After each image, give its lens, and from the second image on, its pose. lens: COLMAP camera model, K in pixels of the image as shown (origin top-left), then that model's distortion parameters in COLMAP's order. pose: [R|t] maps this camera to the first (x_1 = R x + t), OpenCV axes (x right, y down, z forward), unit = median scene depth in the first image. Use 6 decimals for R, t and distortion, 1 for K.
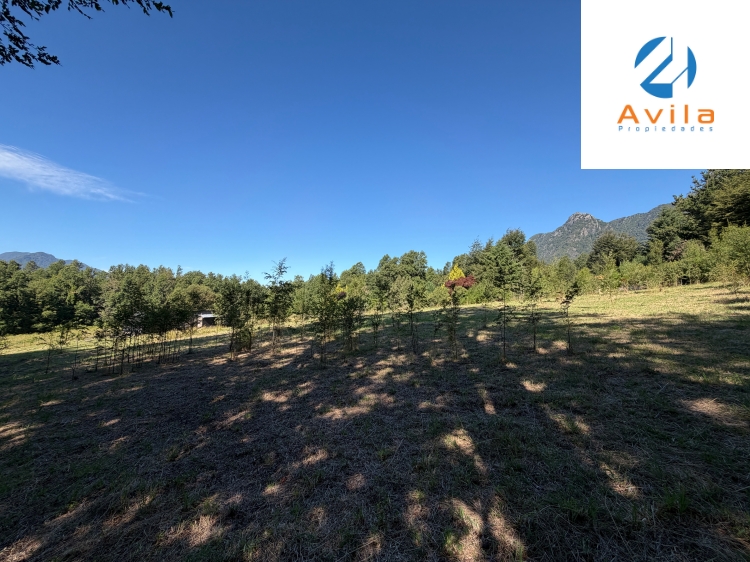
lens RADIAL K [[296.2, 0, 374.8], [0, 296.2, 283.9], [0, 0, 1]] dist [-0.004418, 0.001081]
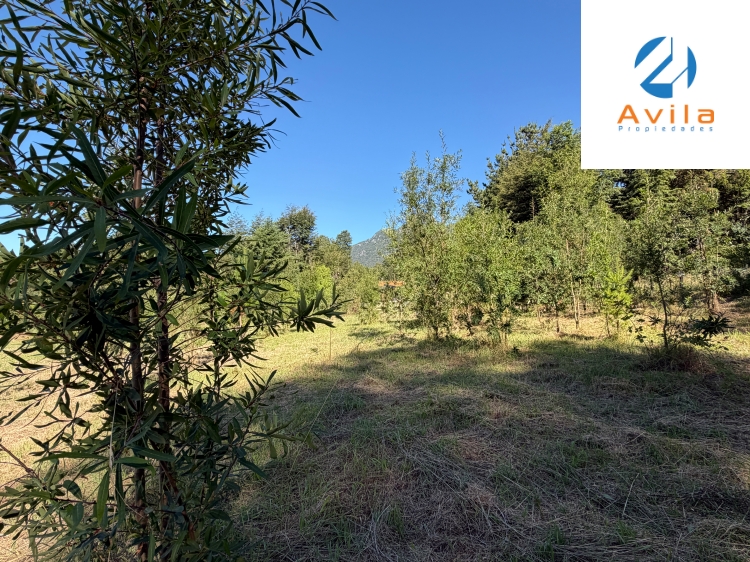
lens RADIAL K [[376.0, 0, 375.1], [0, 376.0, 284.3], [0, 0, 1]] dist [0.002888, -0.000238]
pose [[0.884661, 0.040104, 0.464508, 0.251641], [-0.044667, 0.999001, -0.001181, -0.016442], [-0.464091, -0.019703, 0.885568, 0.176895]]
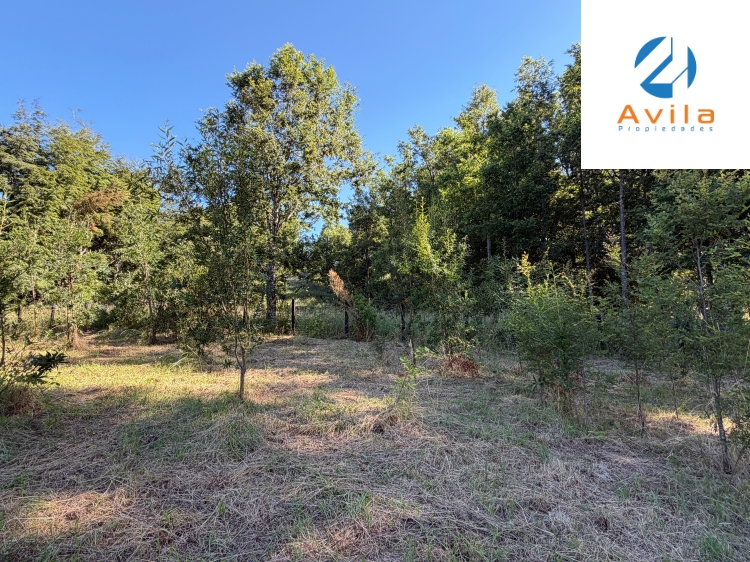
lens RADIAL K [[376.0, 0, 373.3], [0, 376.0, 285.4], [0, 0, 1]] dist [0.002888, -0.000238]
pose [[-0.283830, 0.139631, 0.948654, 0.254099], [-0.054939, 0.985347, -0.161469, -0.017278], [-0.957299, -0.097948, -0.272000, 0.173898]]
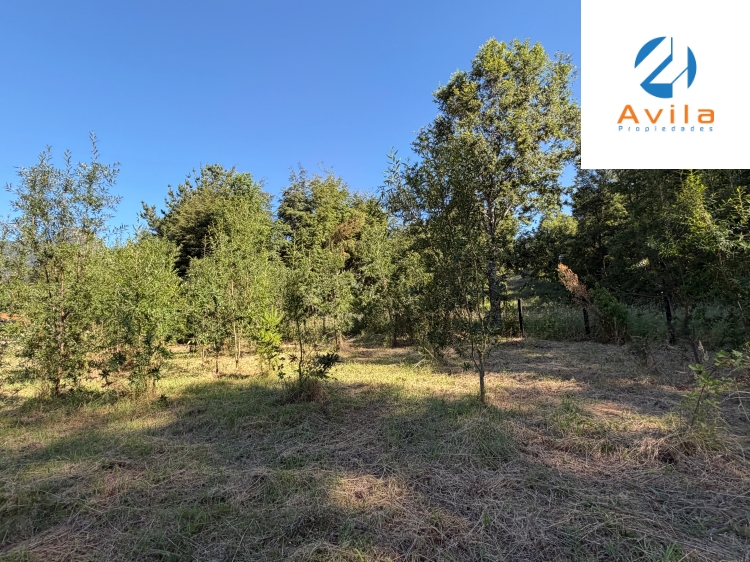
lens RADIAL K [[376.0, 0, 374.6], [0, 376.0, 282.1], [0, 0, 1]] dist [0.002888, -0.000238]
pose [[0.277002, 0.154472, 0.948371, 0.256121], [-0.051125, 0.987964, -0.145989, -0.017184], [-0.959508, -0.008047, 0.281565, 0.175817]]
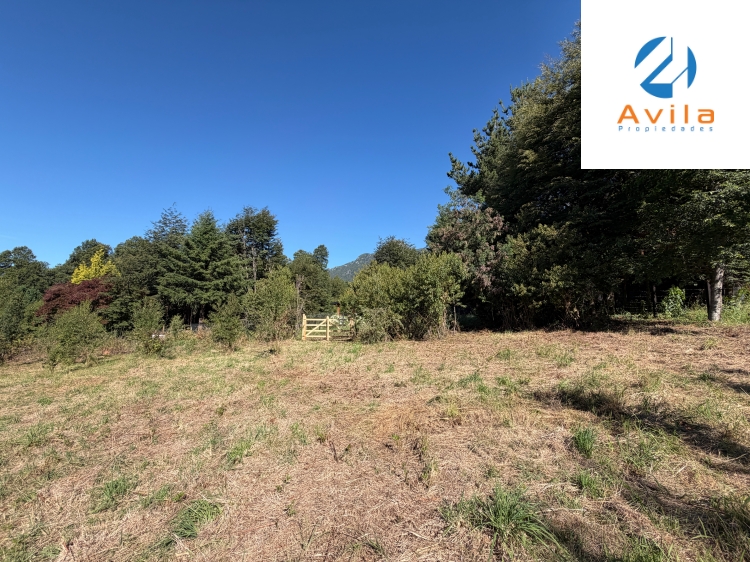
lens RADIAL K [[296.2, 0, 373.4], [0, 296.2, 284.1], [0, 0, 1]] dist [-0.004418, 0.001081]
pose [[0.861084, 0.059480, 0.504971, 0.341857], [-0.041005, 0.998023, -0.047635, -0.013596], [-0.506806, 0.020311, 0.861821, 0.300943]]
